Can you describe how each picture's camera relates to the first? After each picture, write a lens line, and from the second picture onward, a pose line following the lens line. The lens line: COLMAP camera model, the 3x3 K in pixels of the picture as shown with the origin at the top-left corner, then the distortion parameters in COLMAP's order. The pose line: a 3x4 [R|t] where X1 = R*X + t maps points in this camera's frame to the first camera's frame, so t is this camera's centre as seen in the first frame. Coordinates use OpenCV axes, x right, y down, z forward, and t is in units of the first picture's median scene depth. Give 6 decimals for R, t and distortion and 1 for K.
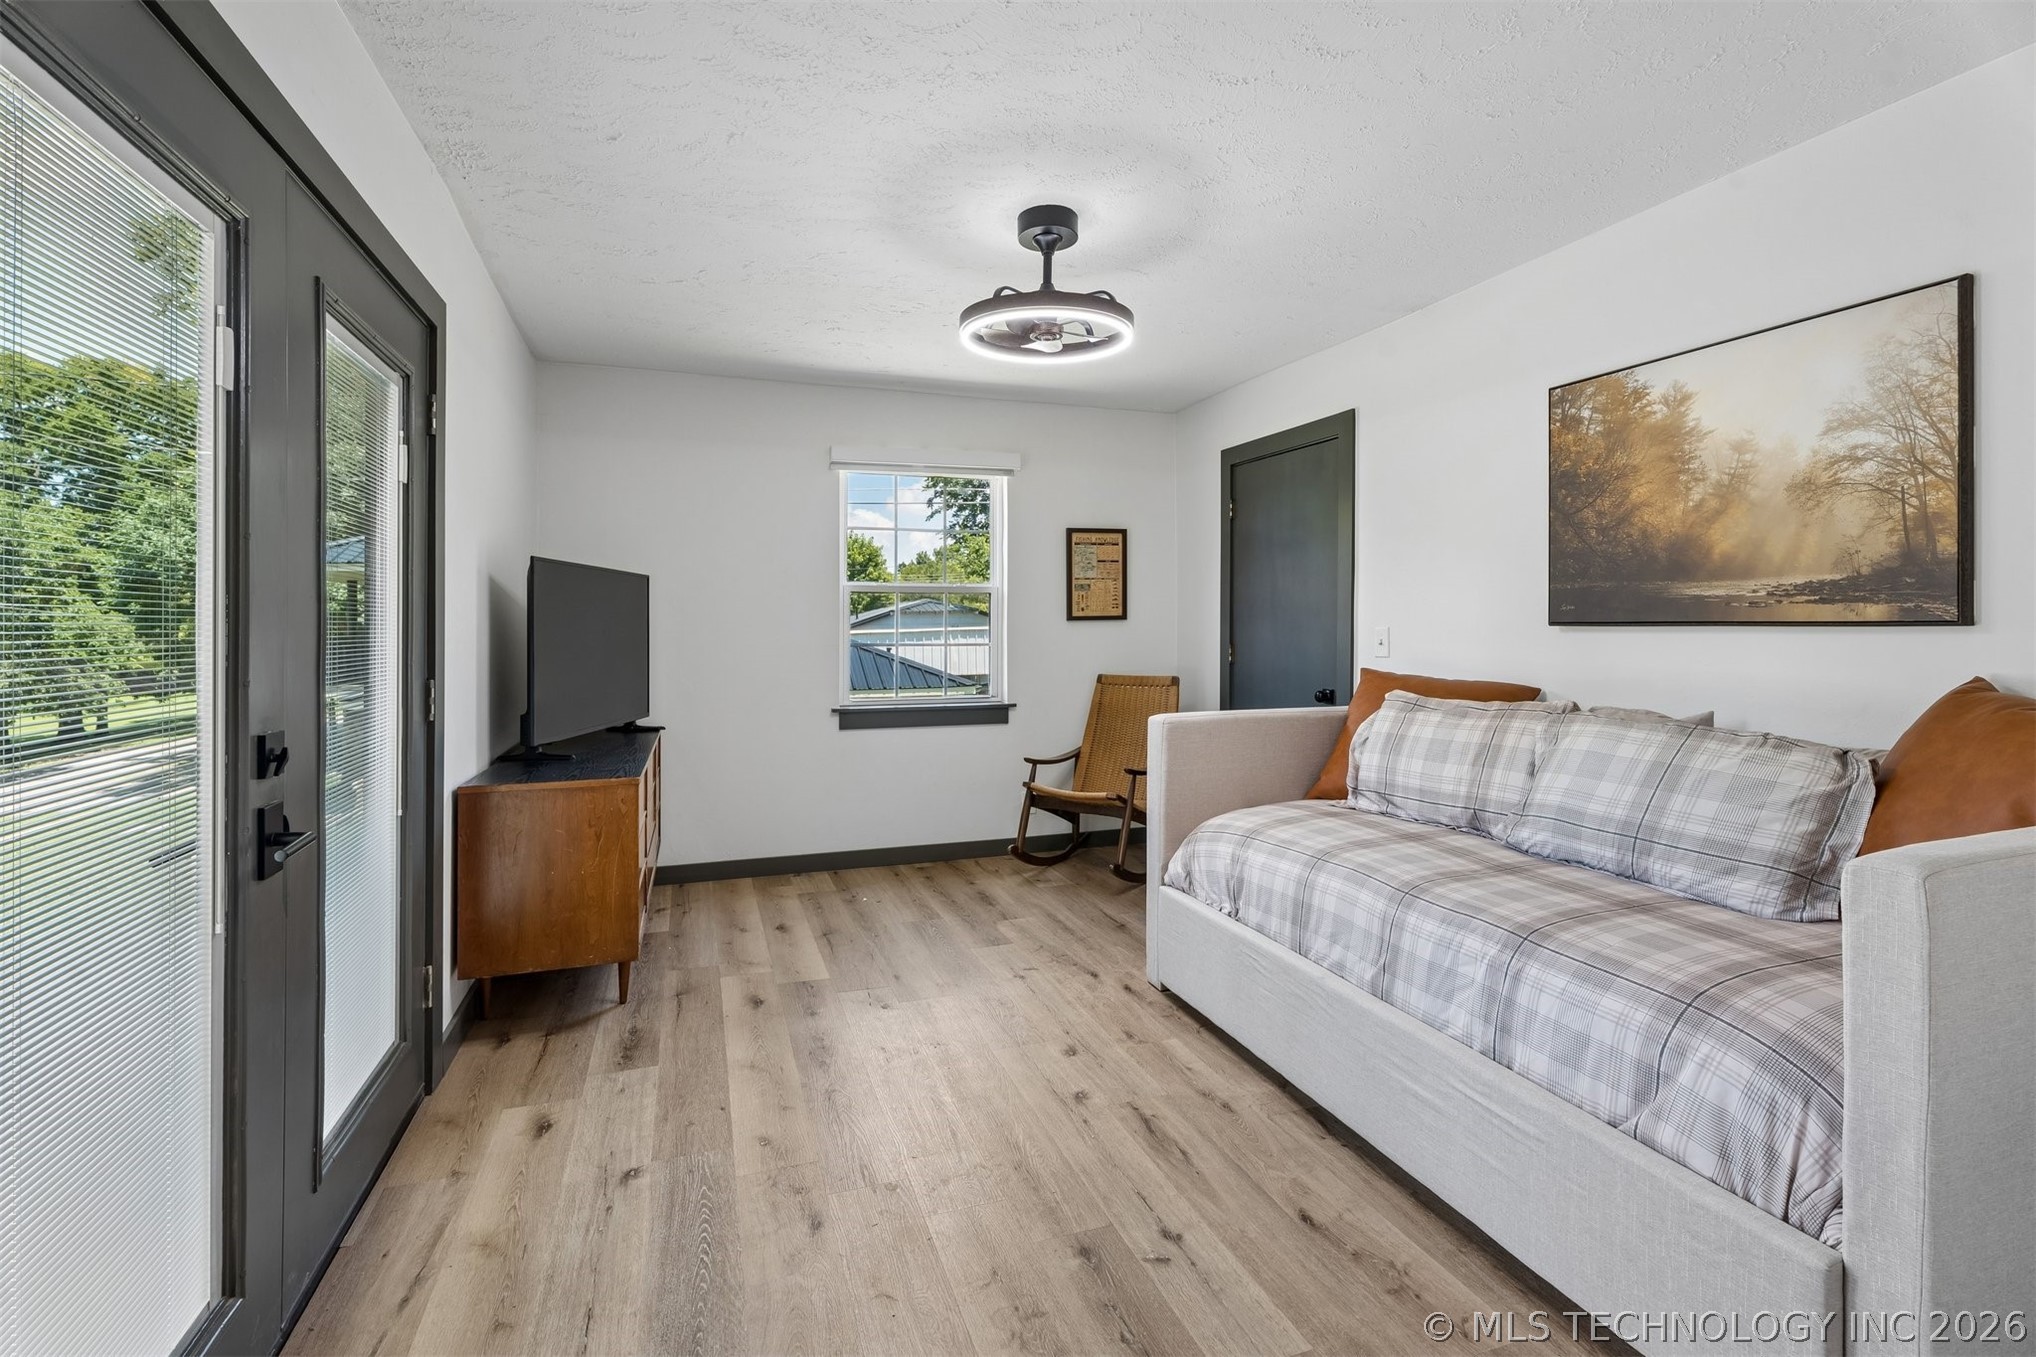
lens RADIAL K [[919.5, 0, 1009.6], [0, 919.5, 627.6], [0, 0, 1]] dist [-0.003046, 0.002492]
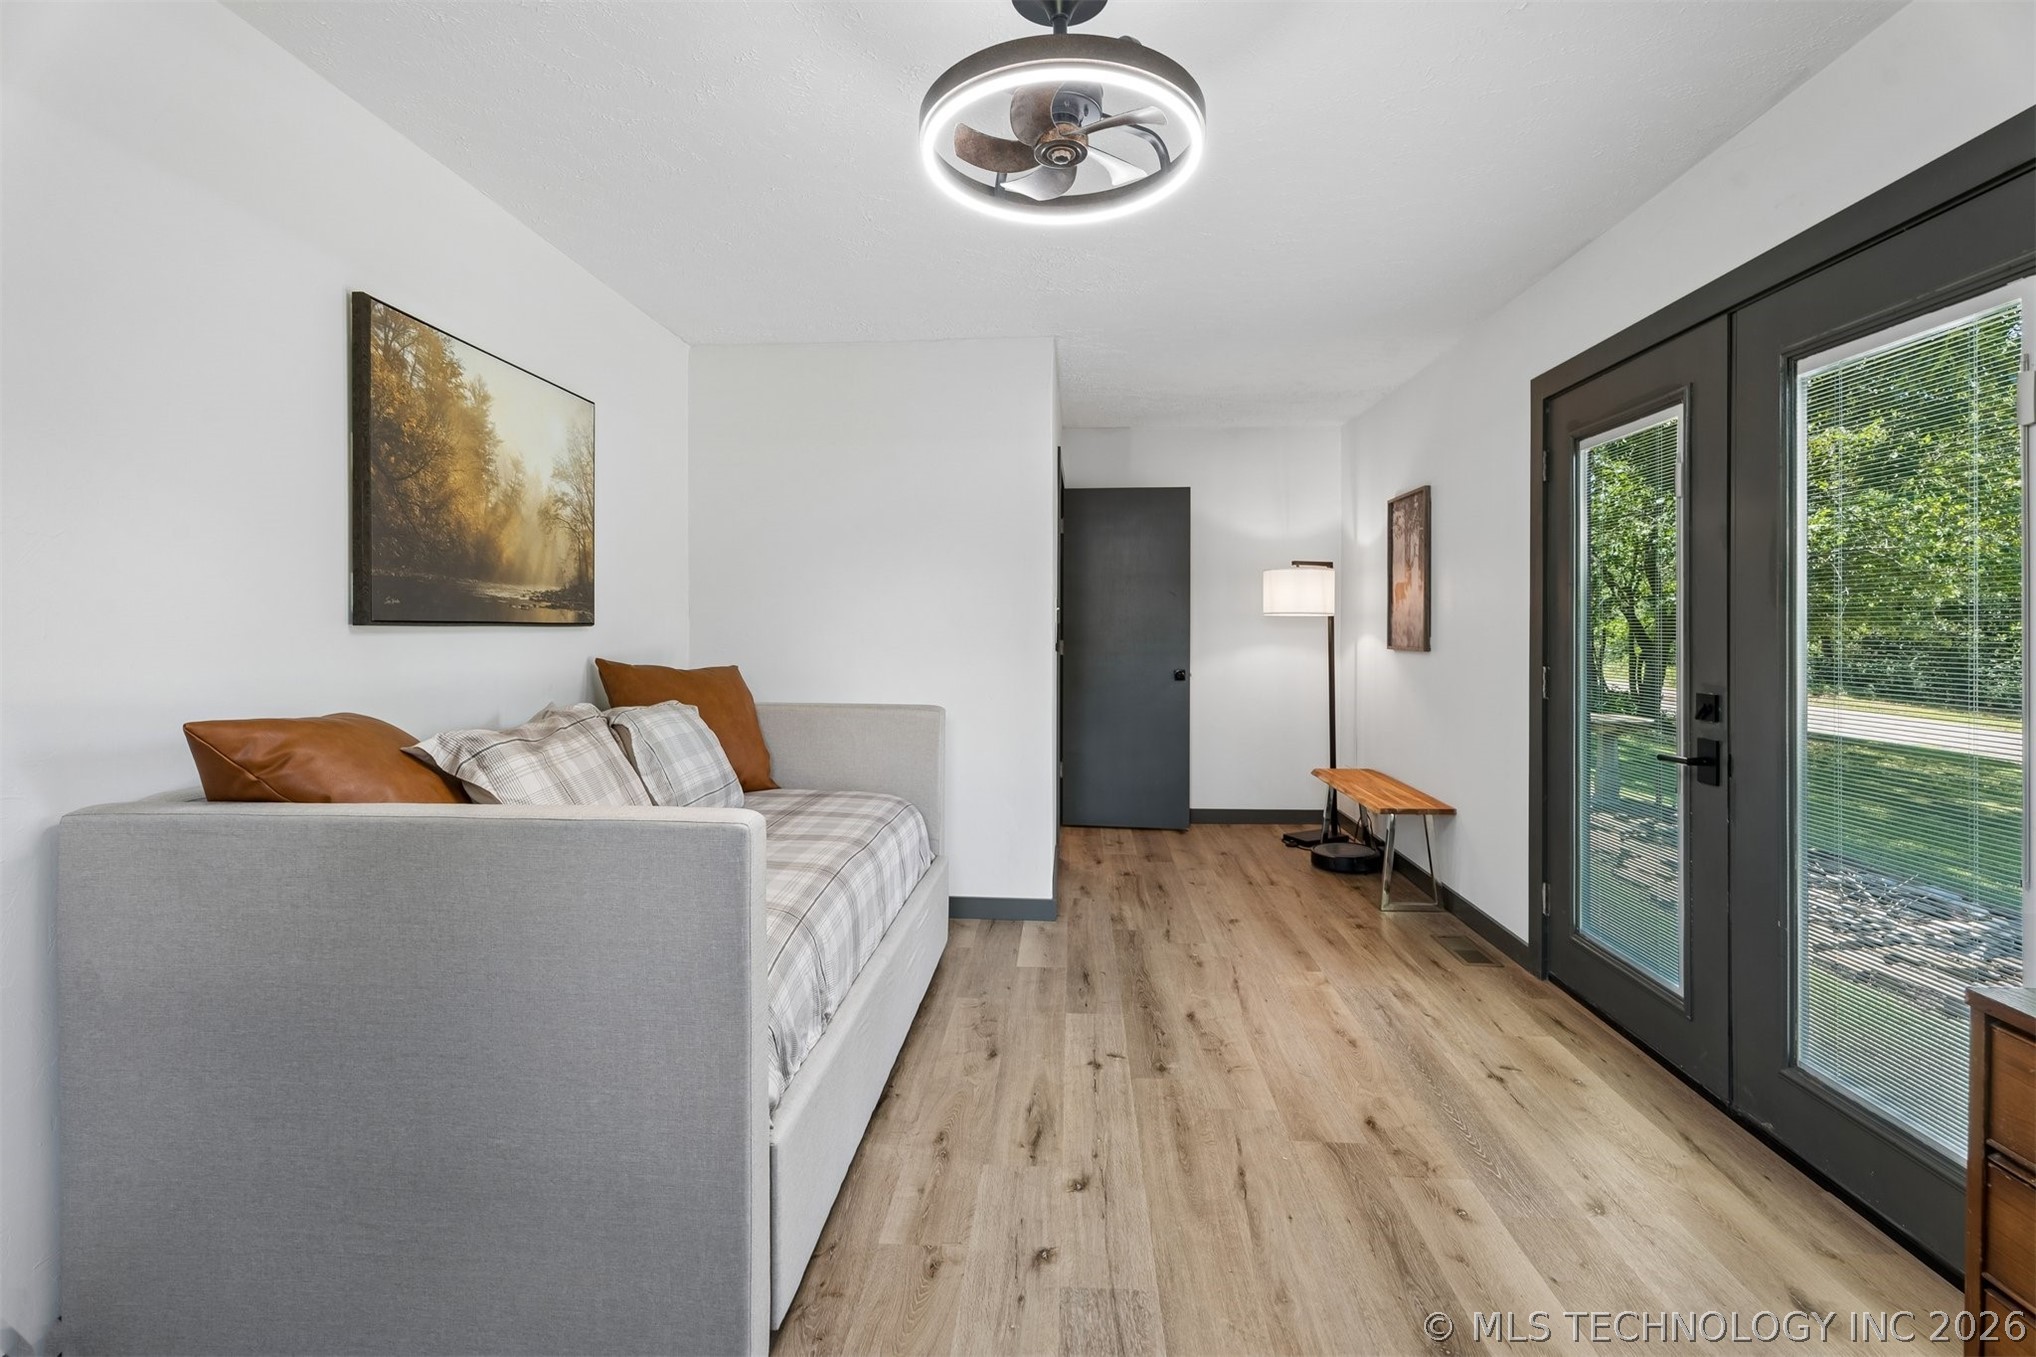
lens RADIAL K [[919.5, 0, 1017.4], [0, 919.5, 627.9], [0, 0, 1]] dist [-0.003046, 0.002492]
pose [[-0.923324, -0.000397, 0.384022, -0.189535], [-0.000328, 1.000000, 0.000244, 0.000058], [-0.384022, 0.000099, -0.923324, 1.771073]]
